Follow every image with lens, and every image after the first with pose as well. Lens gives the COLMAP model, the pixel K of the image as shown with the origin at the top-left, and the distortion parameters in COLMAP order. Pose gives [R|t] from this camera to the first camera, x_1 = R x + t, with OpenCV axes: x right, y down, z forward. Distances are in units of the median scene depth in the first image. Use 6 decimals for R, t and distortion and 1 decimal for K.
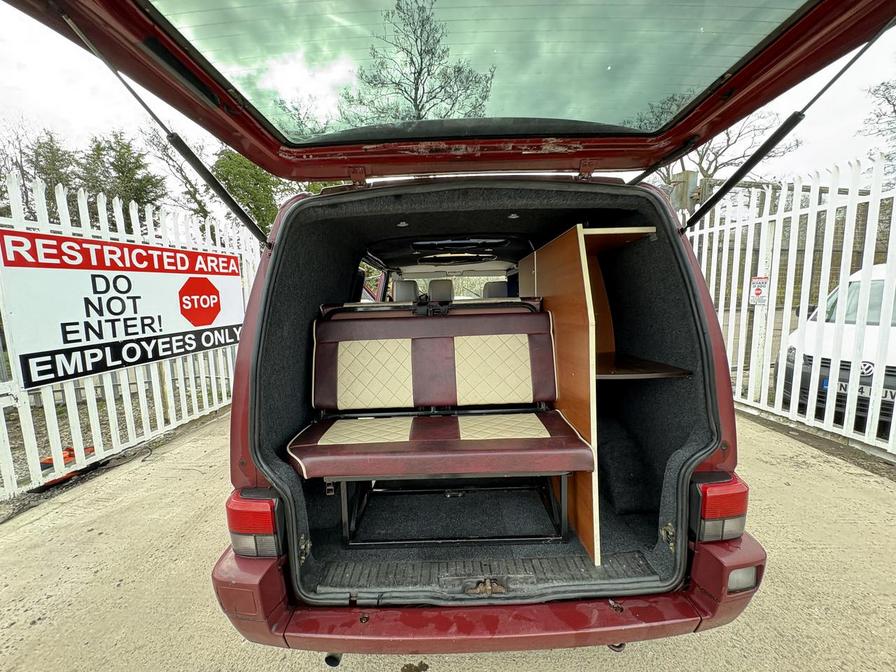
lens RADIAL K [[355.8, 0, 447.3], [0, 355.8, 334.4], [0, 0, 1]] dist [0.000312, 0.000208]
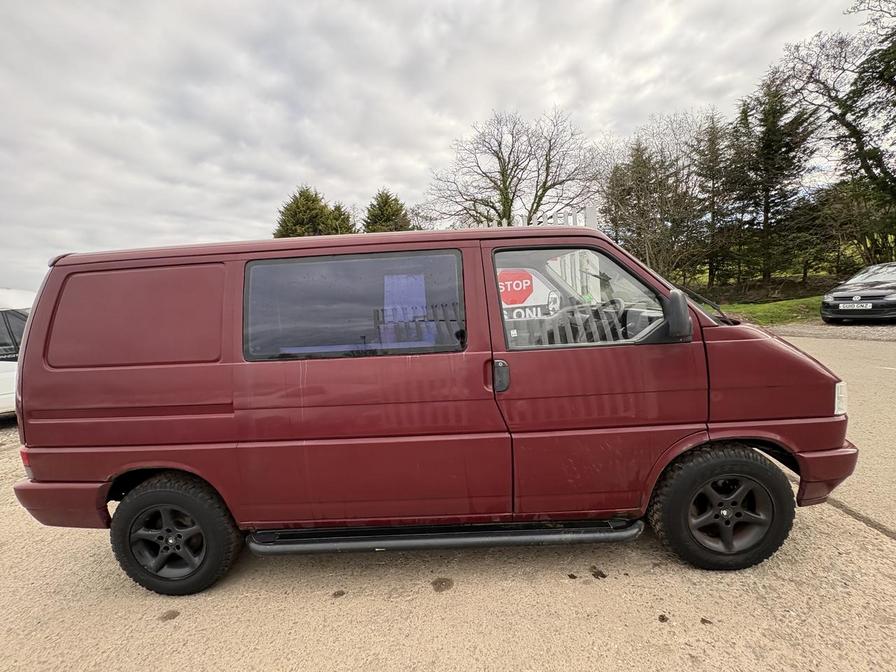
lens RADIAL K [[355.8, 0, 447.8], [0, 355.8, 334.7], [0, 0, 1]] dist [0.000312, 0.000208]
pose [[-0.029401, 0.151569, -0.988009, 0.712108], [-0.023871, 0.988048, 0.152285, -0.123091], [0.999283, 0.028062, -0.025432, 0.914431]]
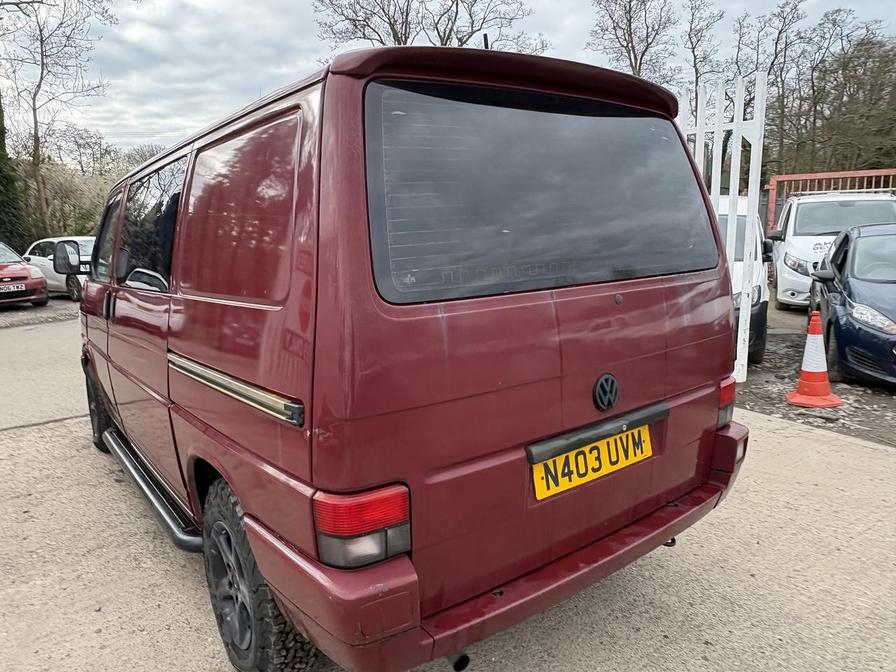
lens RADIAL K [[618.9, 0, 444.1], [0, 618.9, 322.6], [0, 0, 1]] dist [0.001215, 0.001791]
pose [[0.807419, -0.082783, 0.584142, -0.343021], [0.066747, 0.996567, 0.048970, 0.024432], [-0.586191, -0.000550, 0.810173, -0.033829]]
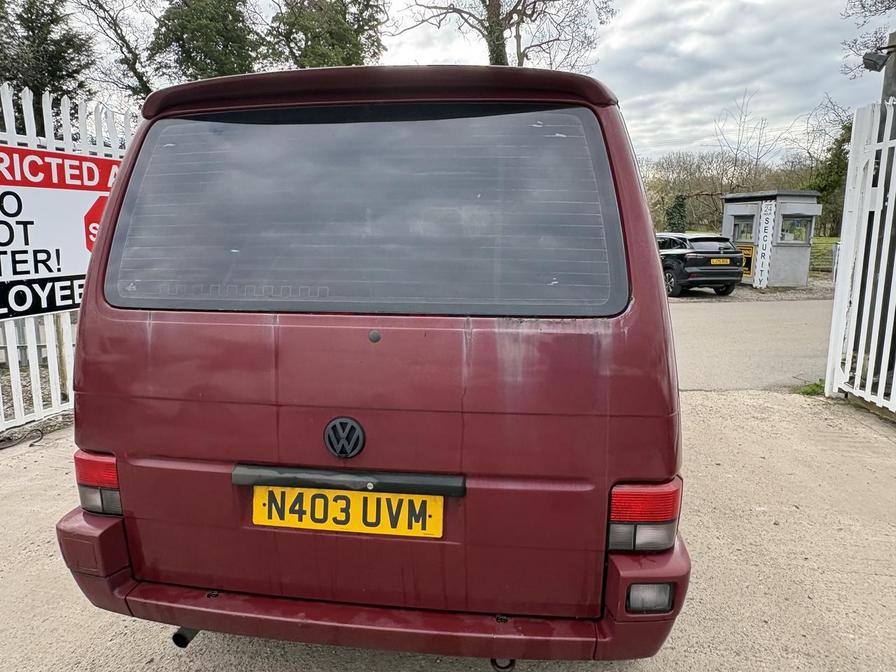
lens RADIAL K [[618.9, 0, 449.6], [0, 618.9, 327.1], [0, 0, 1]] dist [0.001215, 0.001791]
pose [[0.987924, 0.054486, -0.145043, 0.161085], [-0.048999, 0.997951, 0.041142, 0.013672], [0.146988, -0.033538, 0.988570, -0.122965]]
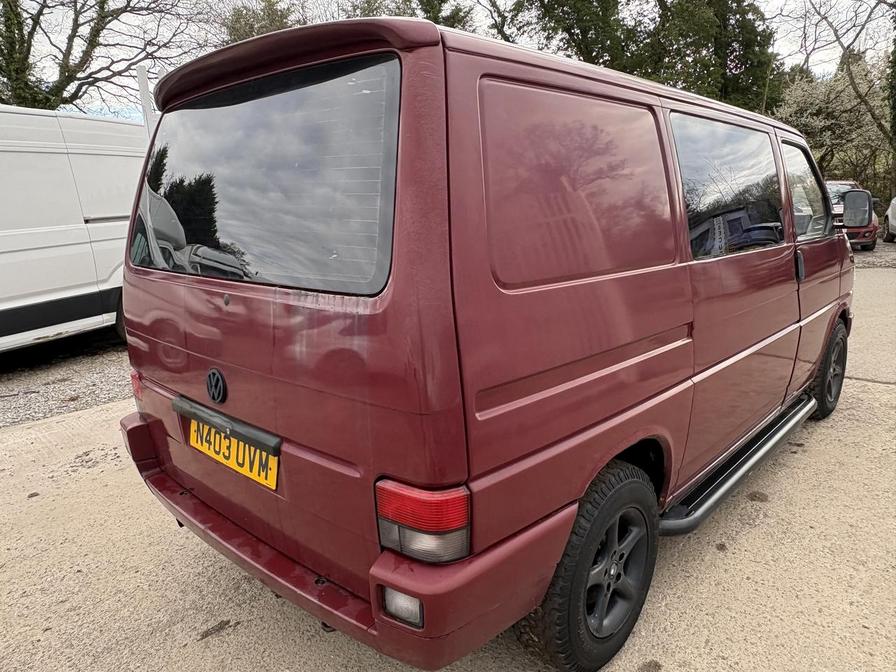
lens RADIAL K [[618.9, 0, 446.0], [0, 618.9, 333.3], [0, 0, 1]] dist [0.001215, 0.001791]
pose [[0.730554, 0.159212, -0.664035, 0.480501], [-0.062584, 0.983957, 0.167066, -0.023380], [0.679981, -0.080493, 0.728798, 0.052863]]
